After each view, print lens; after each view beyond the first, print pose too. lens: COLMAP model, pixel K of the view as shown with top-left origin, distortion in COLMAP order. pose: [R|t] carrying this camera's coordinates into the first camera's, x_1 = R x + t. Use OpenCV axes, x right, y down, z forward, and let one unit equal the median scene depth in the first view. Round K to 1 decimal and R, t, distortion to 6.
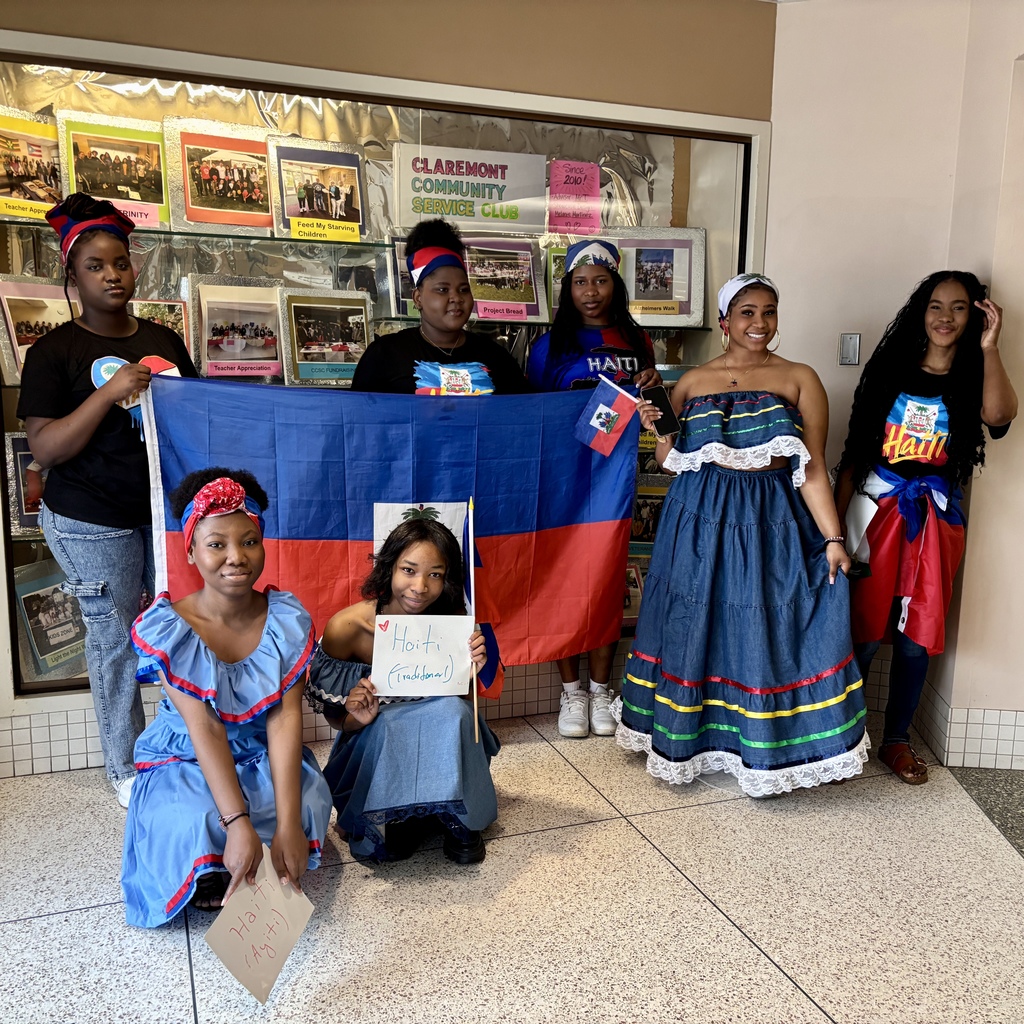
lens RADIAL K [[1066.8, 0, 550.6], [0, 1066.8, 523.7], [0, 0, 1]] dist [0.021798, 0.000000]
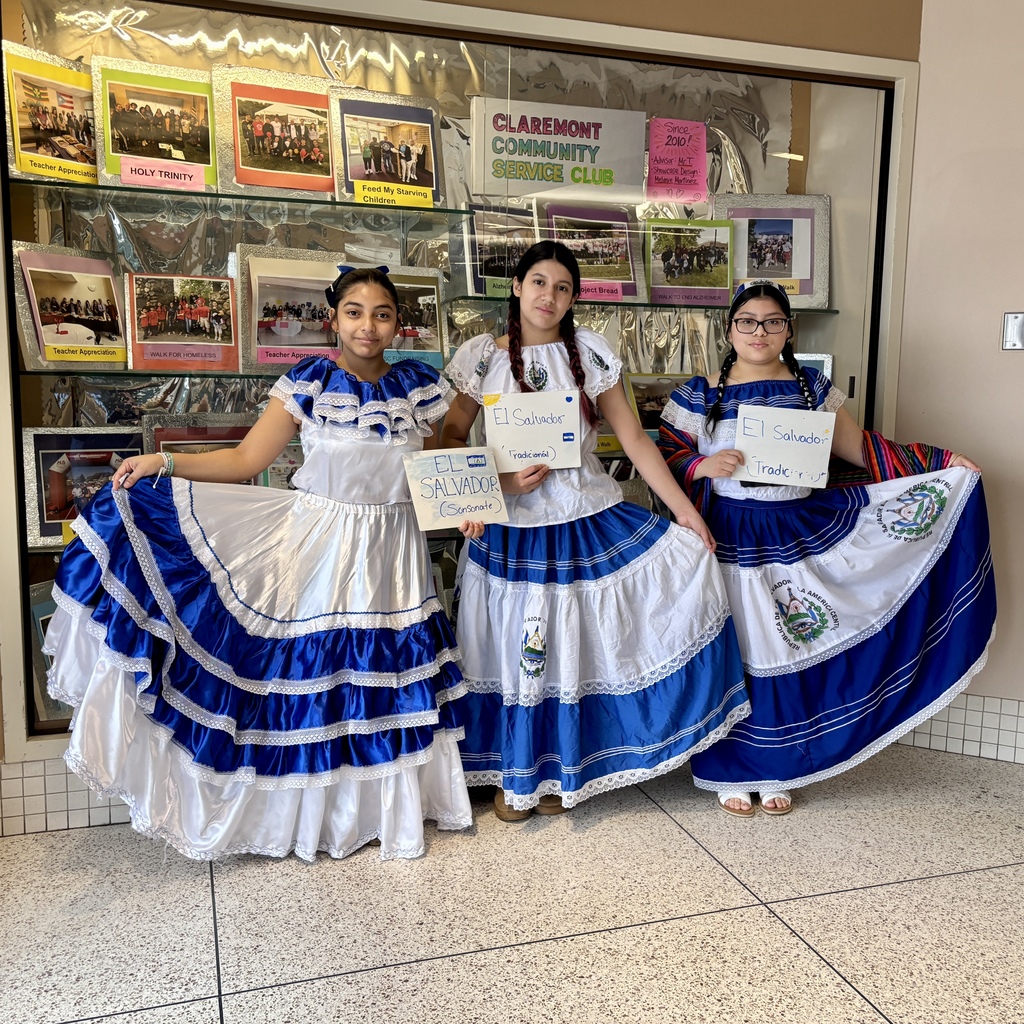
lens RADIAL K [[1066.8, 0, 521.5], [0, 1066.8, 511.1], [0, 0, 1]] dist [0.021798, 0.000000]
pose [[0.998169, 0.003468, -0.060393, -0.055715], [-0.005685, 0.999315, -0.036581, 0.010519], [0.060225, 0.036857, 0.997504, 0.158166]]
